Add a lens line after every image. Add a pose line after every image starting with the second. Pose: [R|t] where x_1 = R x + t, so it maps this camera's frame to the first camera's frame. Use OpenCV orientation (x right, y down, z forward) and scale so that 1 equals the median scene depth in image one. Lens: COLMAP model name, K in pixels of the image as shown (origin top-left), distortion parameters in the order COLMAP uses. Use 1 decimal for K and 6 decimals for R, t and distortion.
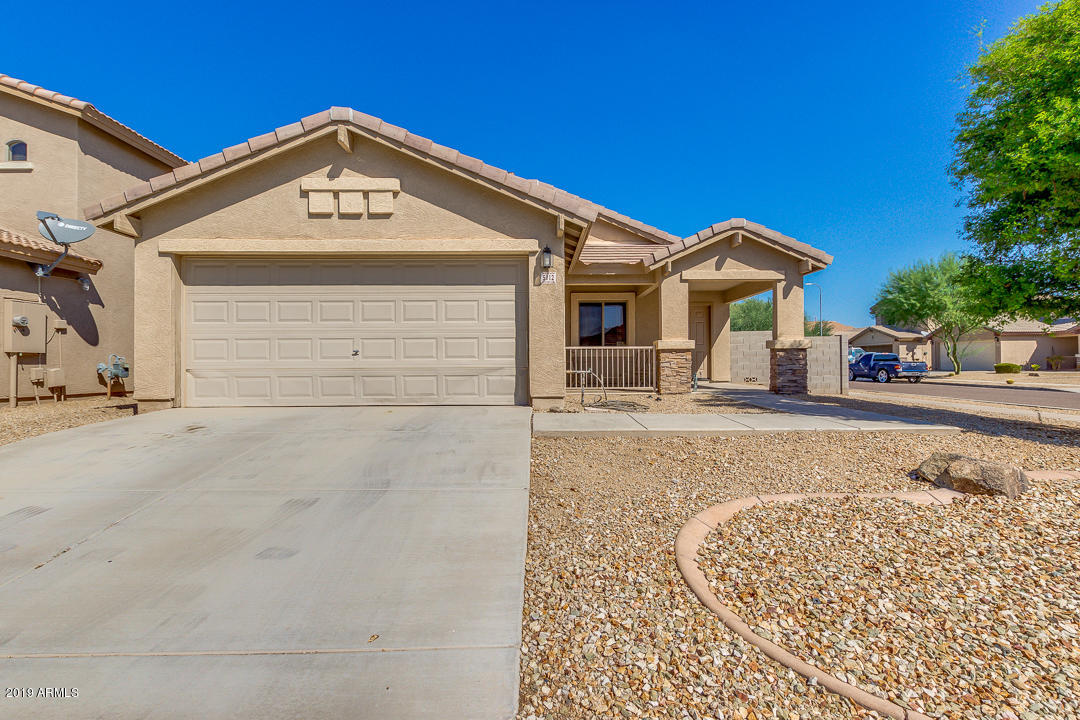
lens RADIAL K [[495.0, 0, 545.5], [0, 495.0, 357.2], [0, 0, 1]] dist [0.008785, -0.004576]
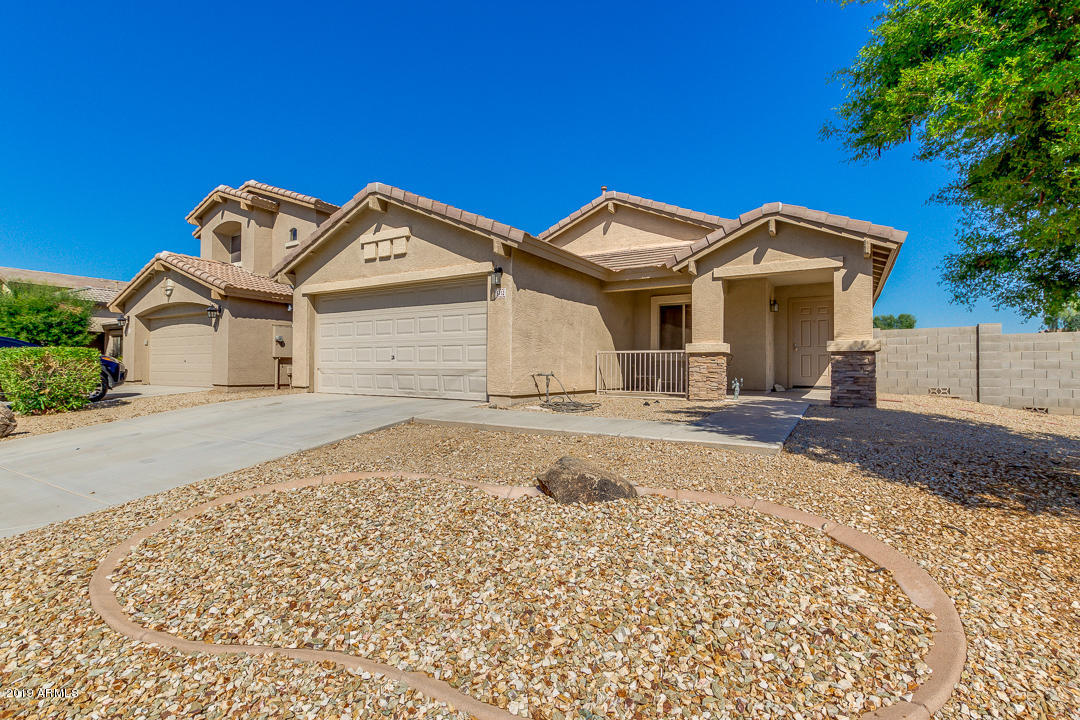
lens RADIAL K [[495.0, 0, 545.8], [0, 495.0, 360.9], [0, 0, 1]] dist [0.008785, -0.004576]
pose [[0.849329, 0.003220, -0.527853, 0.691669], [-0.002270, 0.999994, 0.002447, -0.003393], [0.527858, -0.000881, 0.849332, 0.061529]]
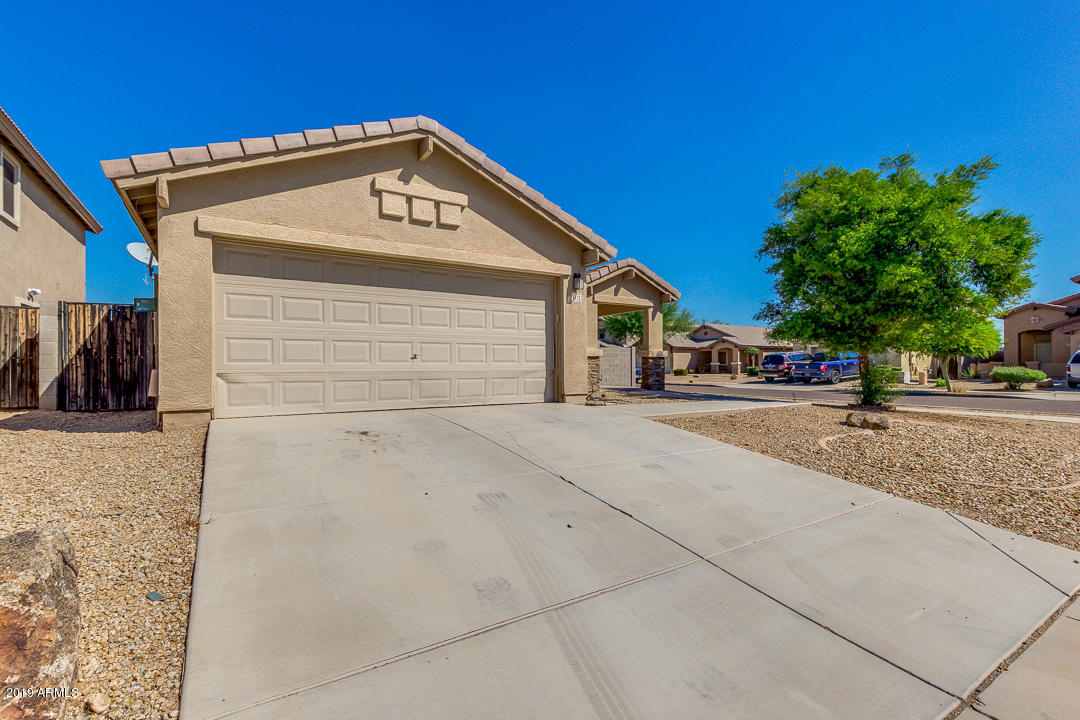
lens RADIAL K [[495.0, 0, 545.7], [0, 495.0, 364.9], [0, 0, 1]] dist [0.008785, -0.004576]
pose [[0.845687, 0.003822, 0.533665, -0.694983], [-0.005963, 0.999980, 0.002287, 0.004722], [-0.533646, -0.005116, 0.845693, -0.003076]]
